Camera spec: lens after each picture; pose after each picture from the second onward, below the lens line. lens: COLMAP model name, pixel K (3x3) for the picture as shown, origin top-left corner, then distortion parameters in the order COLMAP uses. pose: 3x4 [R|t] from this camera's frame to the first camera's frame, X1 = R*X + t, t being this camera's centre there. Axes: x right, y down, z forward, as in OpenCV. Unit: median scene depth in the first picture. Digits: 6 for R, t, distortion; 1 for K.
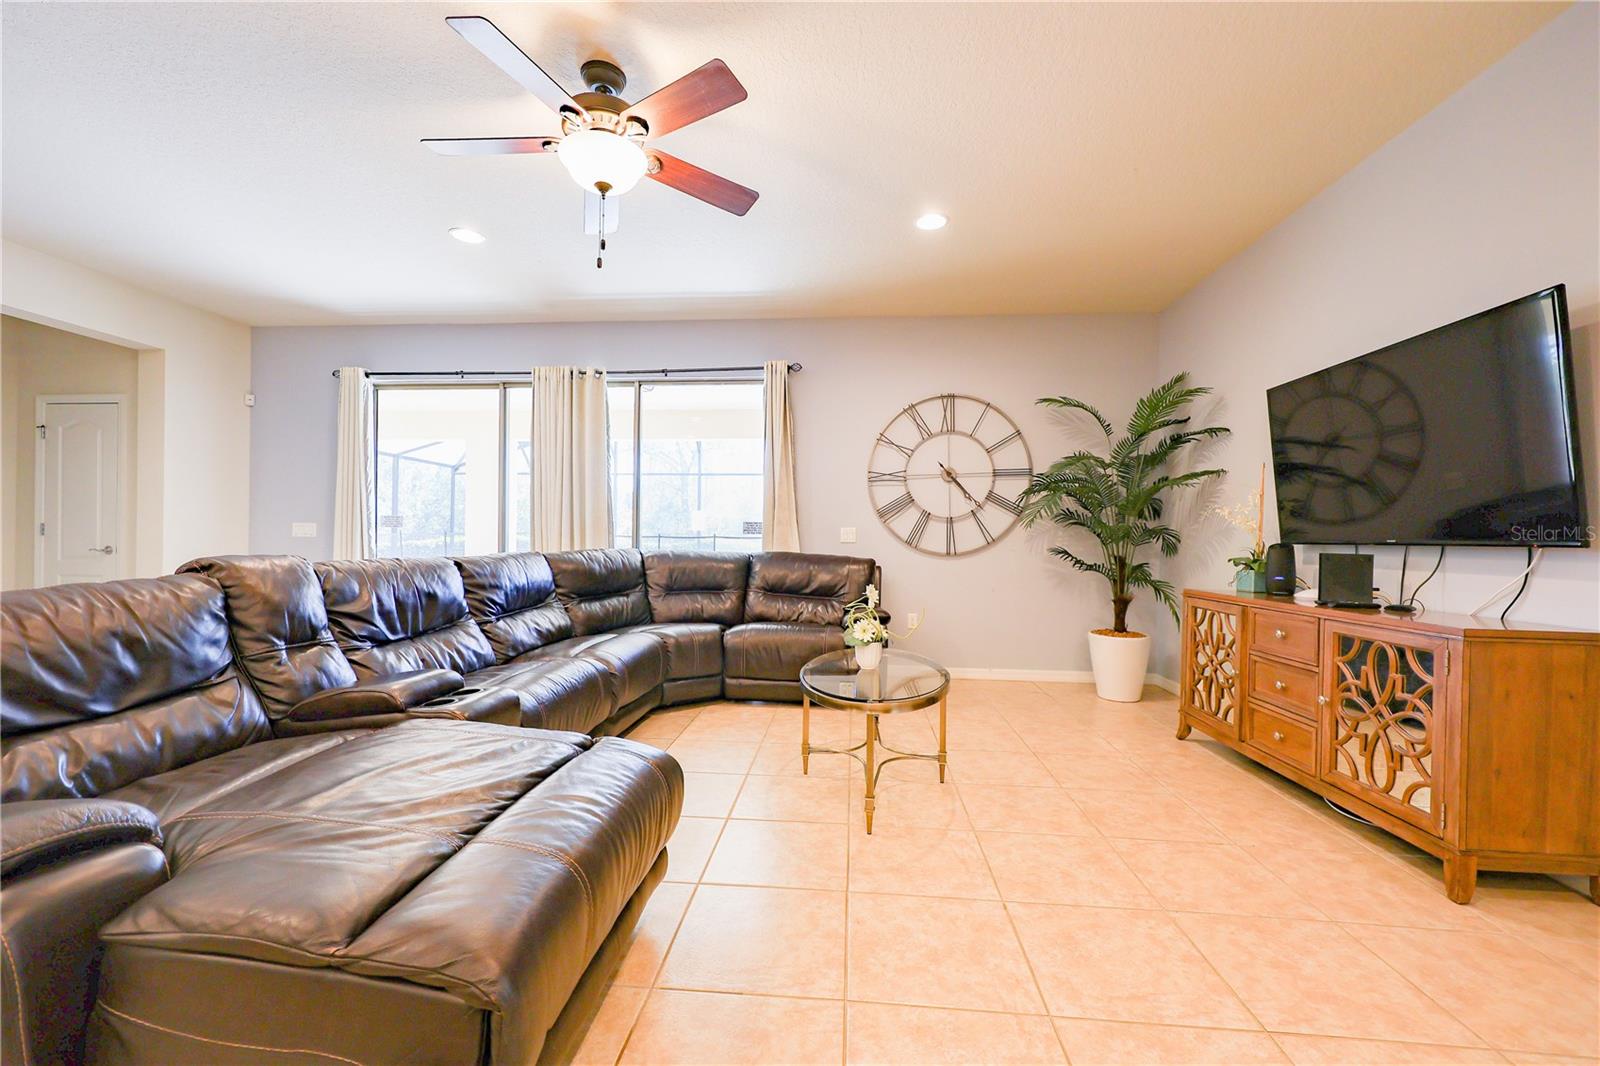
lens RADIAL K [[641.6, 0, 803.5], [0, 641.6, 540.6], [0, 0, 1]] dist [0.000974, 0.000139]
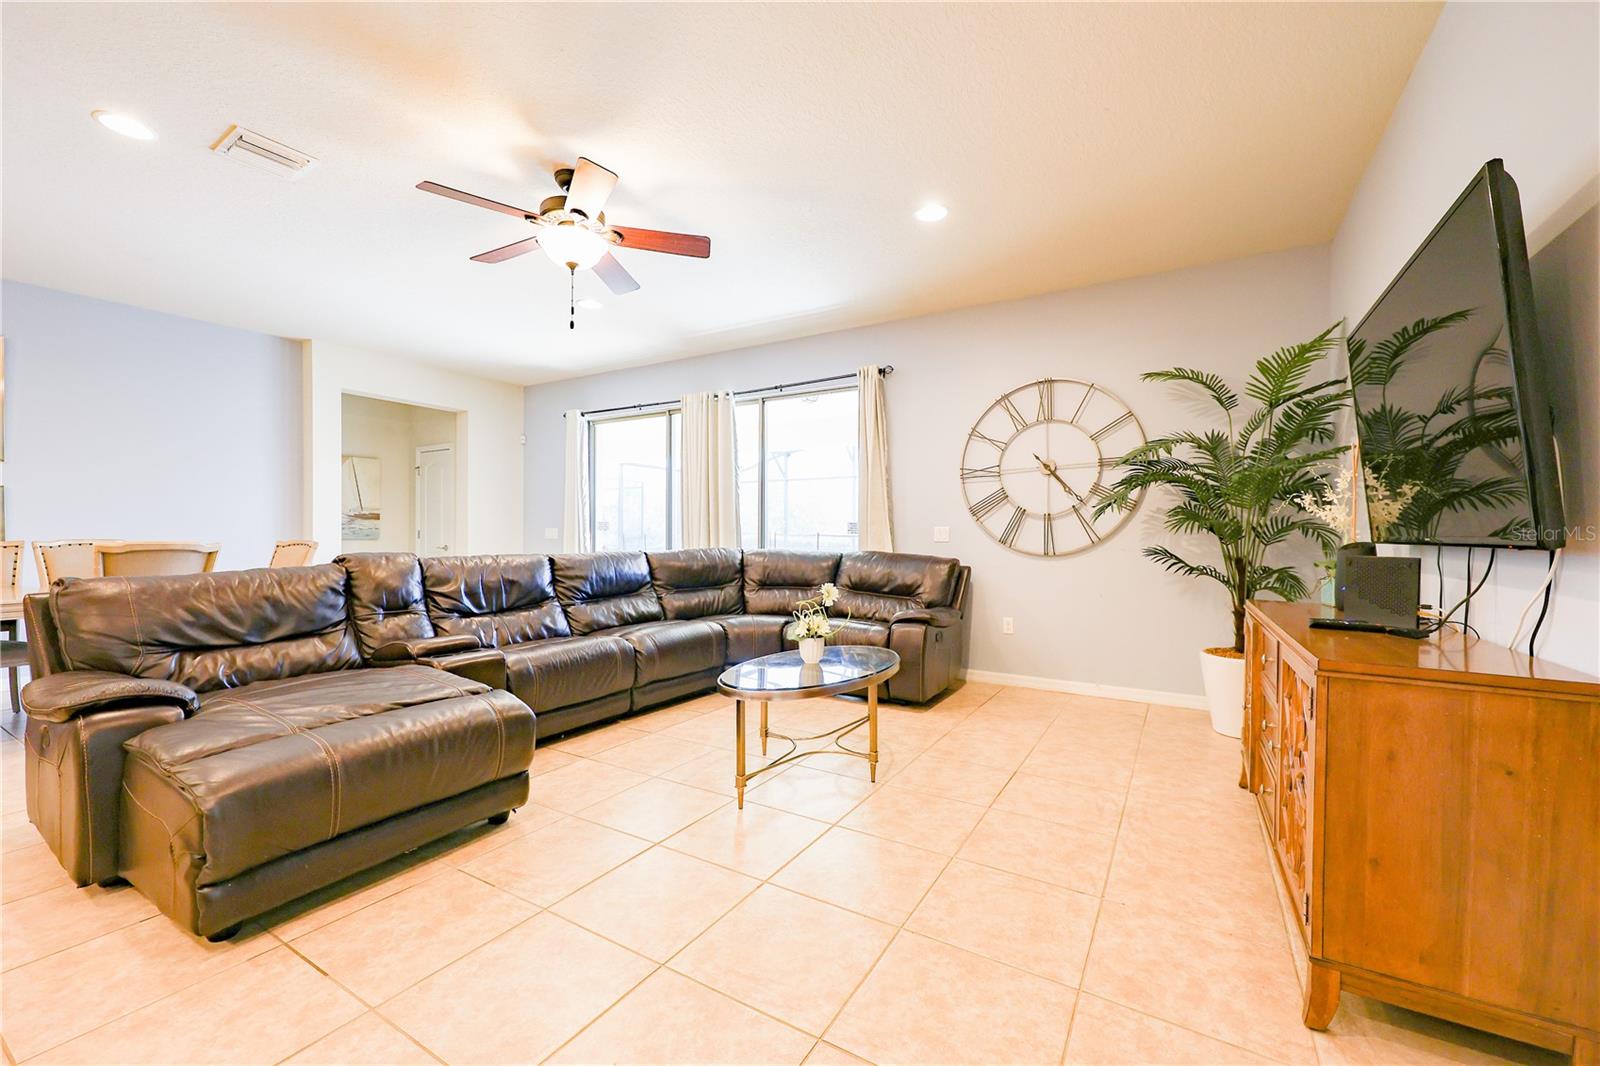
lens RADIAL K [[643.6, 0, 804.5], [0, 643.6, 536.1], [0, 0, 1]] dist [0.000413, 0.000002]
pose [[0.897295, -0.006471, -0.441384, 0.360368], [0.004669, 0.999976, -0.005170, -0.001879], [0.441407, 0.002578, 0.897303, 0.030319]]
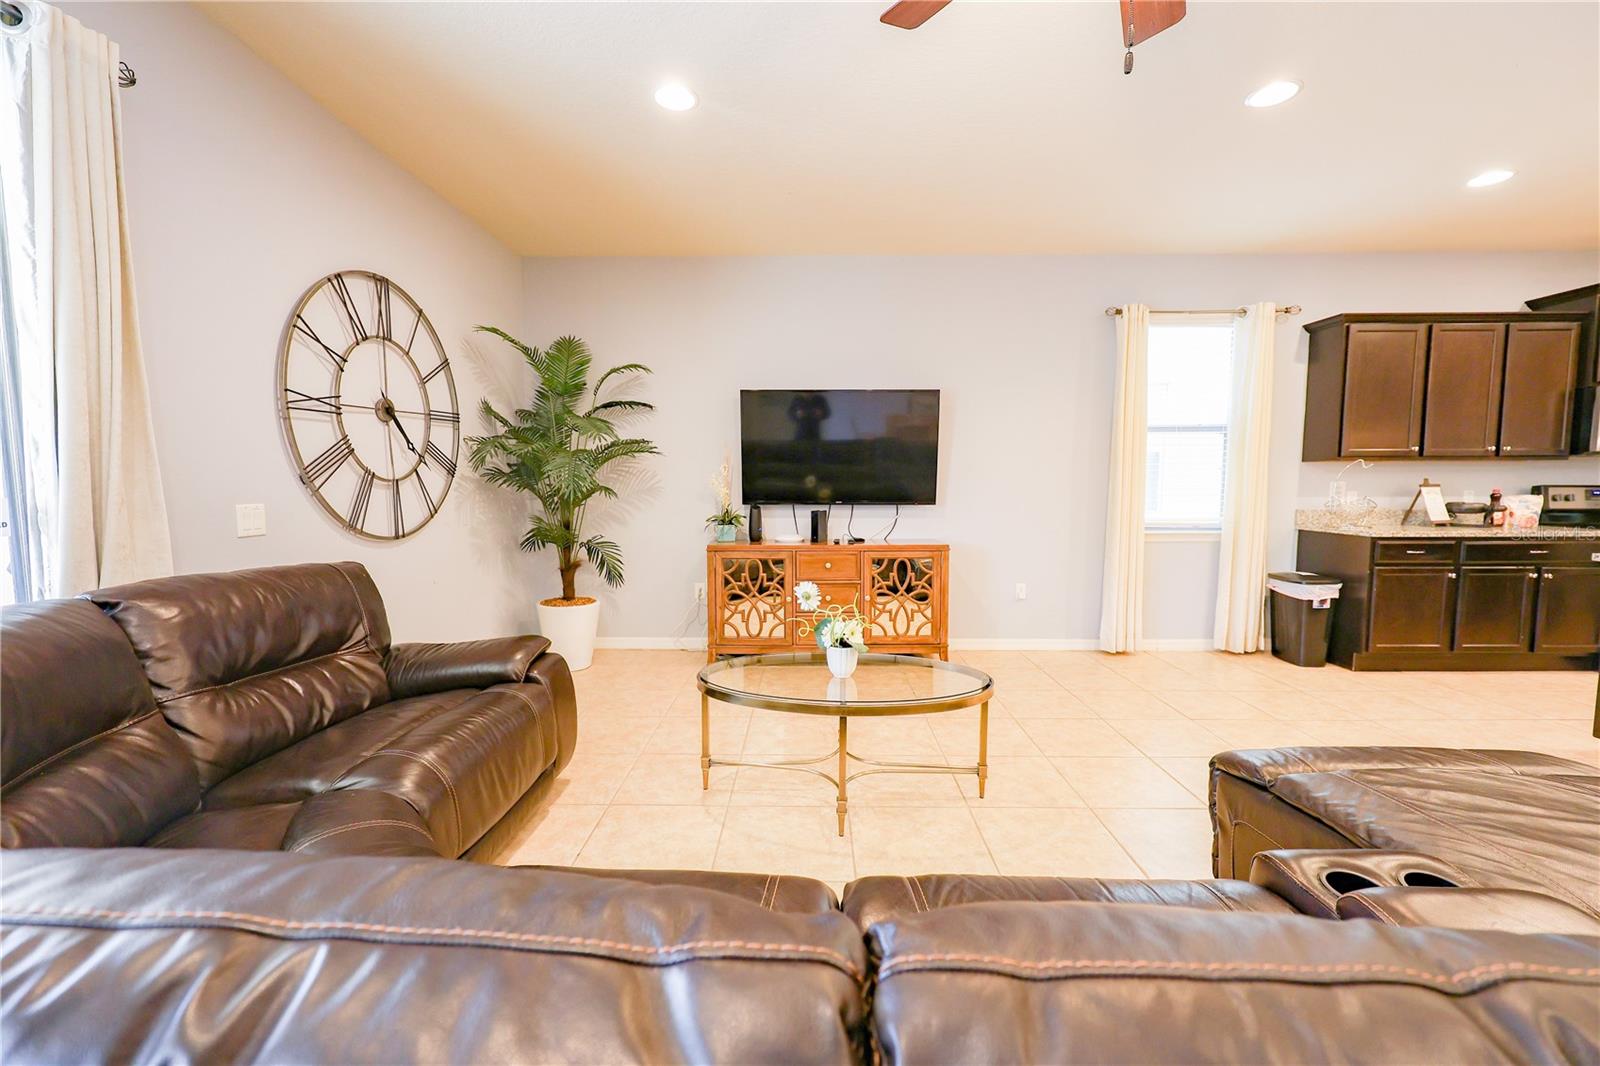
lens RADIAL K [[635.6, 0, 800.0], [0, 635.6, 533.0], [0, 0, 1]] dist [0.000035, -0.000025]
pose [[-0.076537, -0.096965, 0.992341, -0.472363], [-0.001346, 0.995269, 0.097147, -0.050116], [-0.997066, 0.006100, -0.076305, 0.733430]]
